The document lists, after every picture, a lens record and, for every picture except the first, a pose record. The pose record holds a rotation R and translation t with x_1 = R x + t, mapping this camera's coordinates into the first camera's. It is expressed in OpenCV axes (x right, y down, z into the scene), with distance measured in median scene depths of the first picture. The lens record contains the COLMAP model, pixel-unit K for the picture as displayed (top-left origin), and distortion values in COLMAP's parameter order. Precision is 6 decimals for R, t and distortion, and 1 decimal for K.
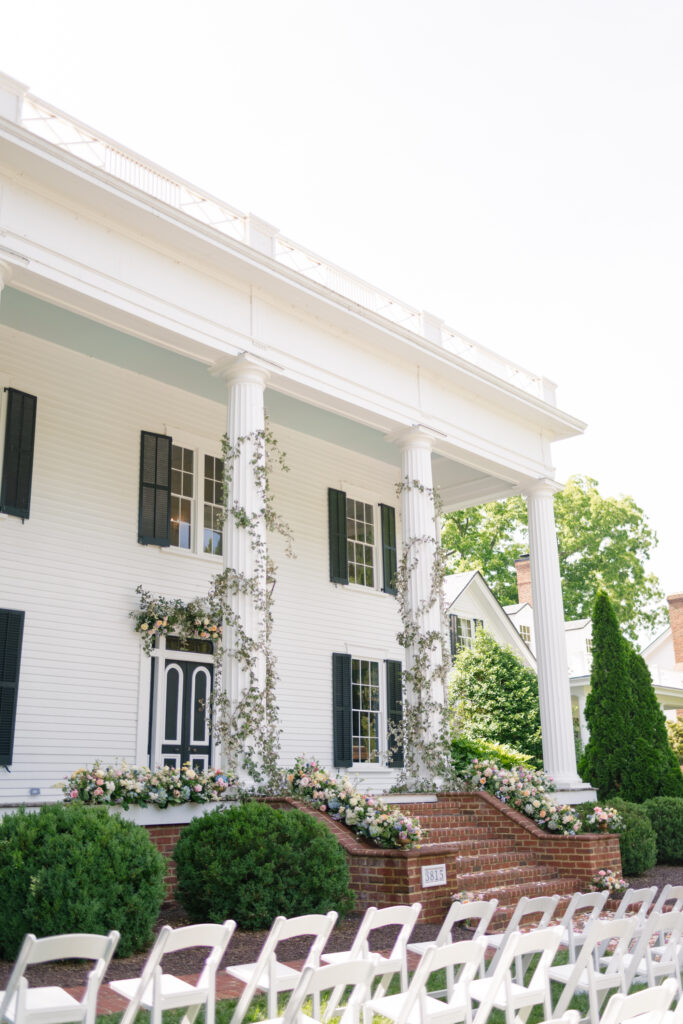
lens RADIAL K [[990.3, 0, 341.5], [0, 990.3, 512.0], [0, 0, 1]] dist [0.007849, 0.009604]
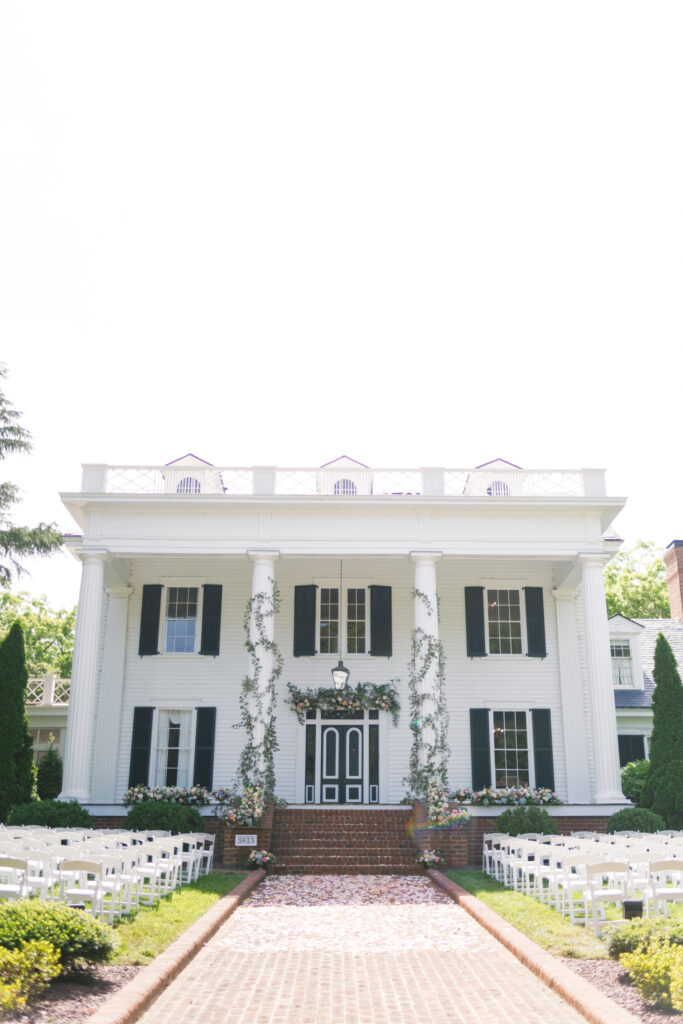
lens RADIAL K [[1012.7, 0, 362.0], [0, 1012.7, 494.7], [0, 0, 1]] dist [0.004236, 0.001437]
pose [[0.685787, -0.230480, -0.690344, 1.167640], [0.184874, 0.972587, -0.141057, 0.029920], [0.703931, -0.030891, 0.709597, -0.121046]]
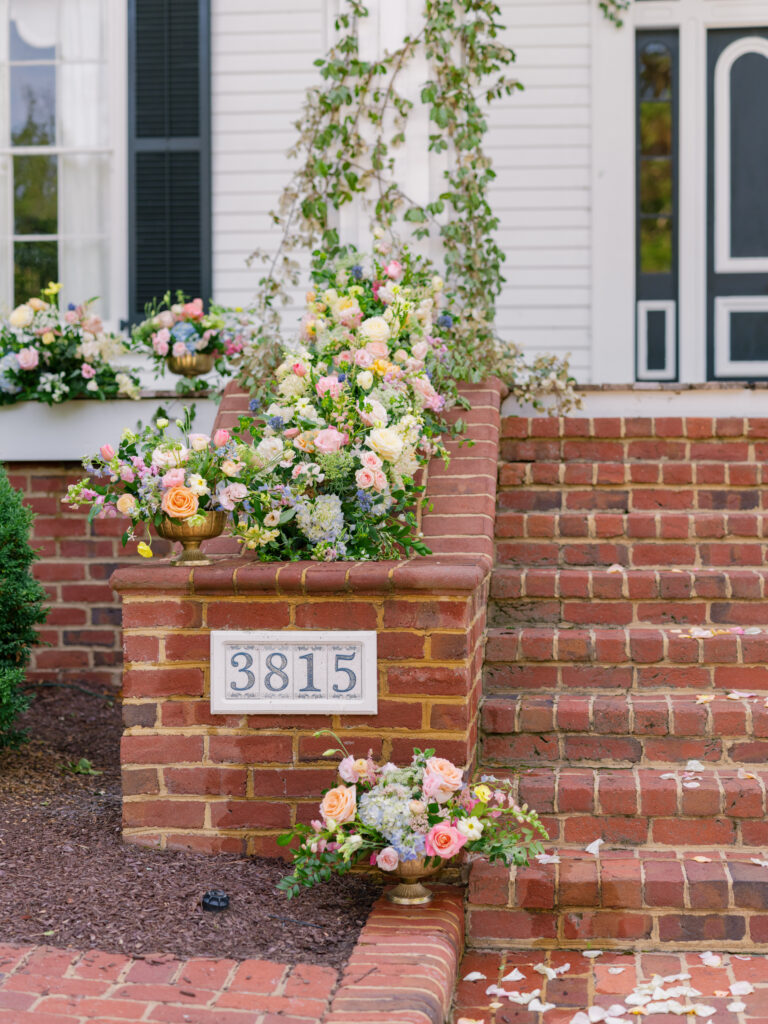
lens RADIAL K [[1932.8, 0, 384.0], [0, 1932.8, 512.0], [0, 0, 1]] dist [0.033350, -0.047580]
pose [[0.580917, 0.029630, -0.813423, 0.327369], [0.214326, 0.958503, 0.187979, 0.169925], [0.785238, -0.283538, 0.550461, 0.530269]]
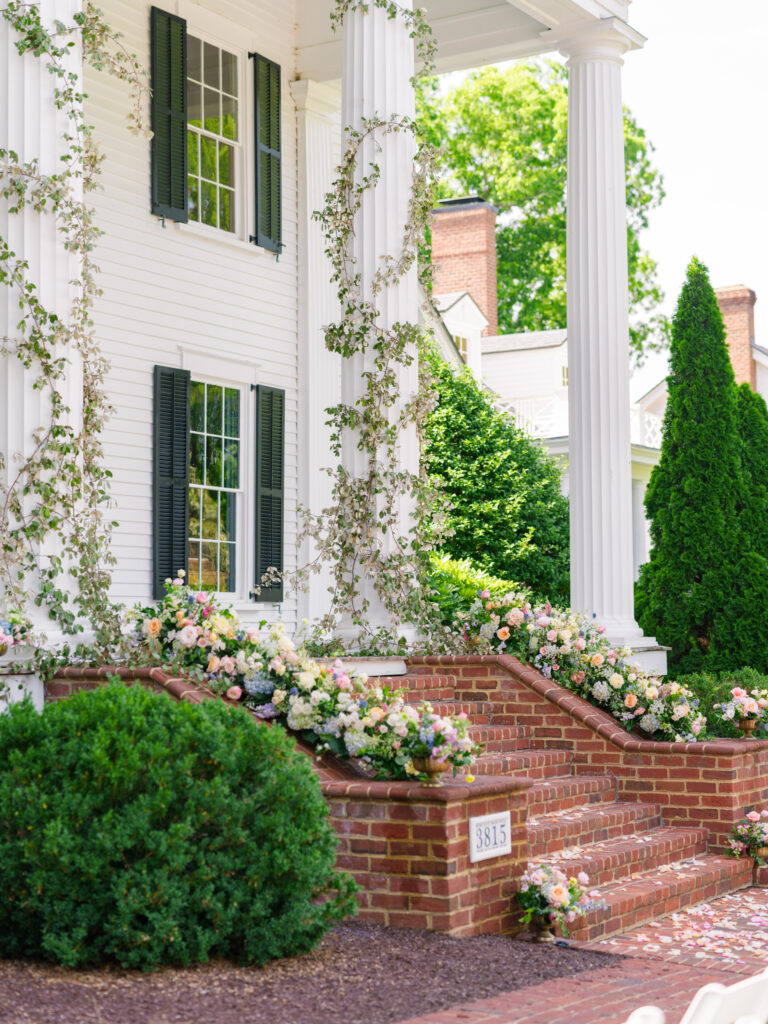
lens RADIAL K [[1863.7, 0, 384.0], [0, 1863.7, 512.0], [0, 0, 1]] dist [0.008178, 0.026580]
pose [[0.981885, 0.023457, 0.188019, -0.083851], [-0.061589, 0.977934, 0.199628, 0.033126], [-0.179188, -0.207592, 0.961664, 0.139988]]
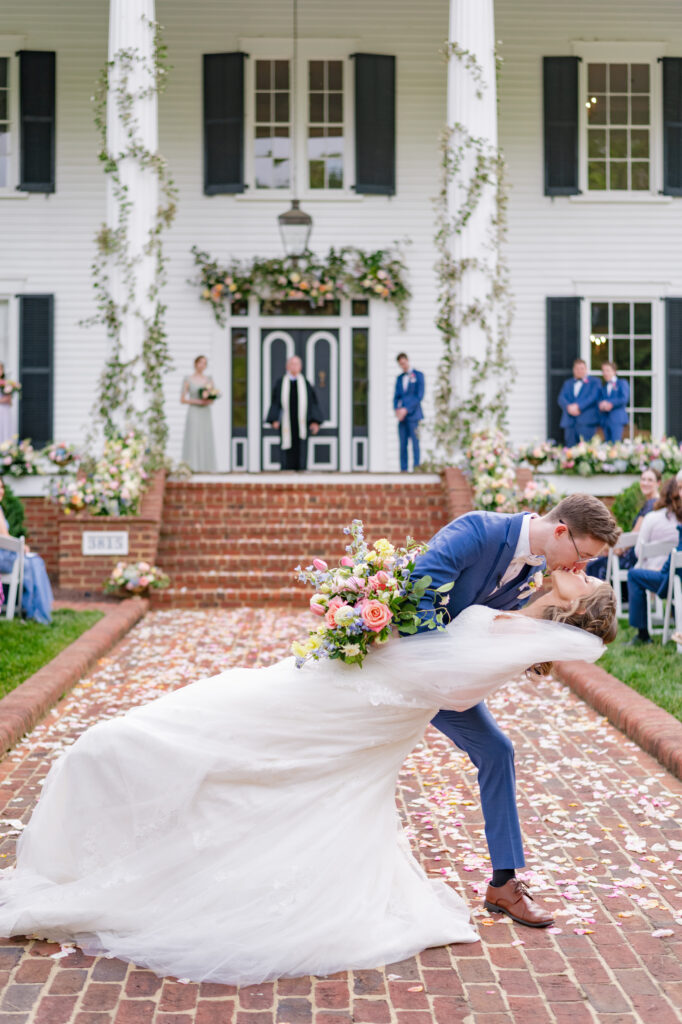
lens RADIAL K [[1537.3, 0, 341.0], [0, 1537.3, 512.0], [0, 0, 1]] dist [0.005975, 0.031139]
pose [[0.691706, -0.001752, -0.722177, 0.866513], [0.184746, 0.967152, 0.174605, 0.089854], [0.698149, -0.254194, 0.669308, 0.144532]]
